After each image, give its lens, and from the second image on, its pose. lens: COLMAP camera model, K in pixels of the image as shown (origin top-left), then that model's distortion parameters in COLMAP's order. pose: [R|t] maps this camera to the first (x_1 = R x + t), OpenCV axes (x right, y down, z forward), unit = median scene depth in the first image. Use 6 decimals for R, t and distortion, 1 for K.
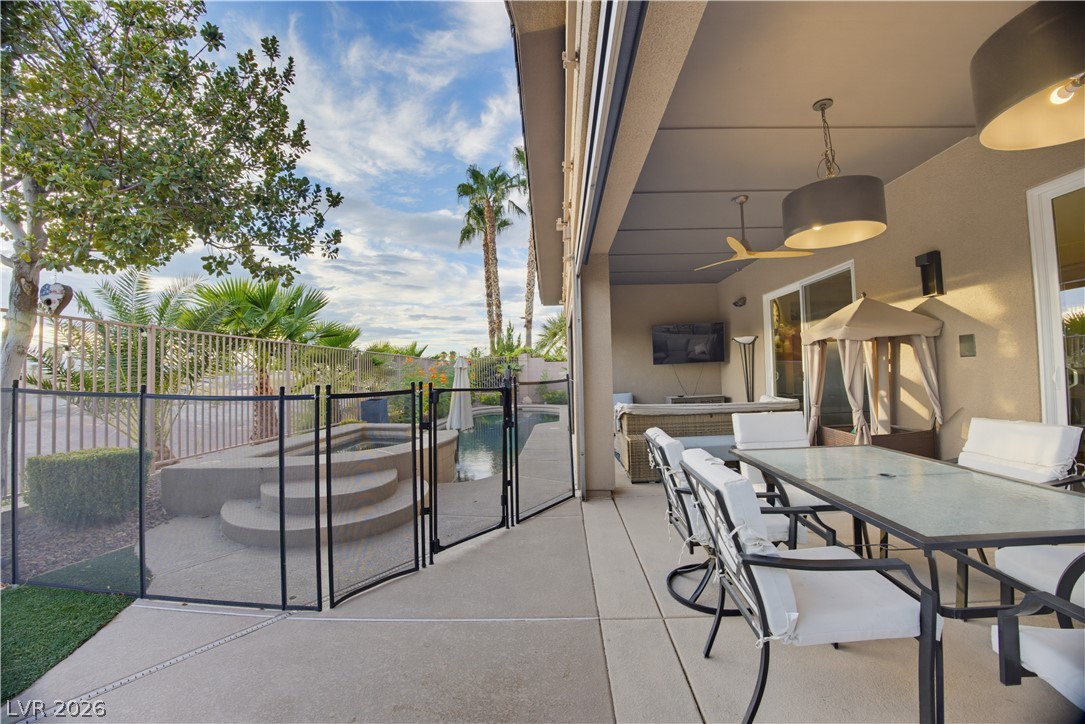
lens RADIAL K [[446.6, 0, 546.5], [0, 446.6, 364.2], [0, 0, 1]] dist [-0.059018, 0.006668]
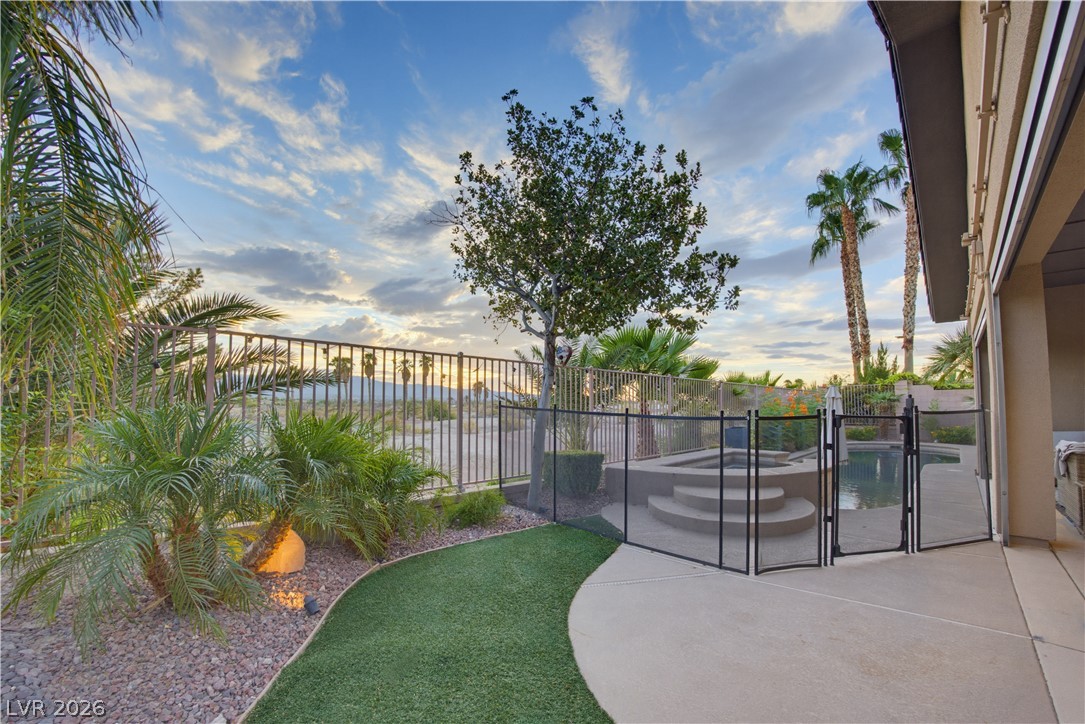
lens RADIAL K [[446.6, 0, 537.1], [0, 446.6, 396.5], [0, 0, 1]] dist [-0.059018, 0.006668]
pose [[0.733587, -0.005607, -0.679573, -0.025310], [0.008992, 0.999959, 0.001456, -0.000221], [0.679536, -0.007179, 0.733607, -0.163644]]
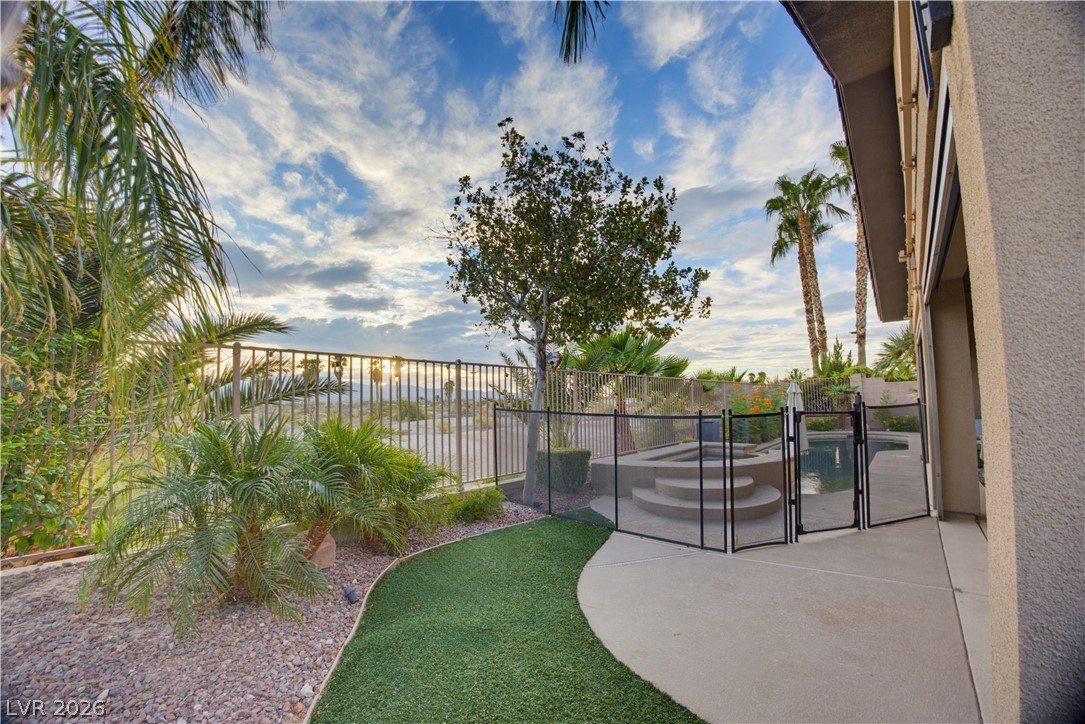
lens RADIAL K [[446.6, 0, 543.1], [0, 446.6, 387.9], [0, 0, 1]] dist [-0.059018, 0.006668]
pose [[0.783178, -0.027711, -0.621180, -0.013448], [0.027617, 0.999571, -0.009773, -0.011095], [0.621184, -0.009501, 0.783607, -0.233006]]
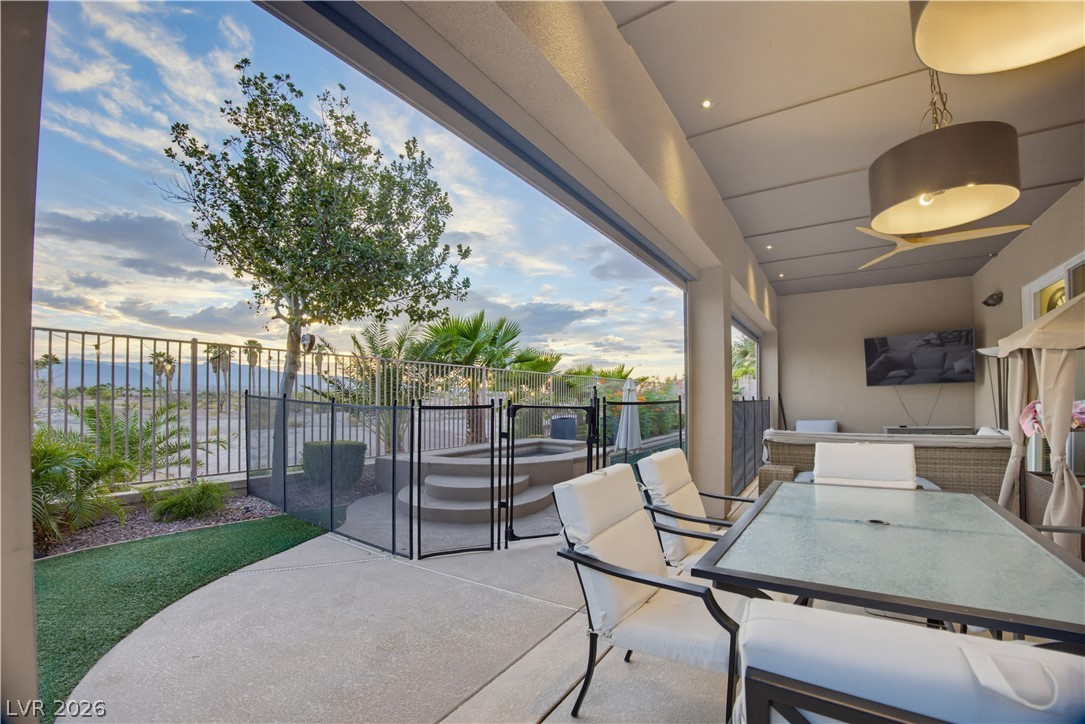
lens RADIAL K [[446.6, 0, 520.6], [0, 446.6, 404.3], [0, 0, 1]] dist [-0.059018, 0.006668]
pose [[0.841457, 0.022707, -0.539846, 0.191225], [-0.000292, 0.999136, 0.041571, 0.002201], [0.540323, -0.034822, 0.840737, 0.000765]]
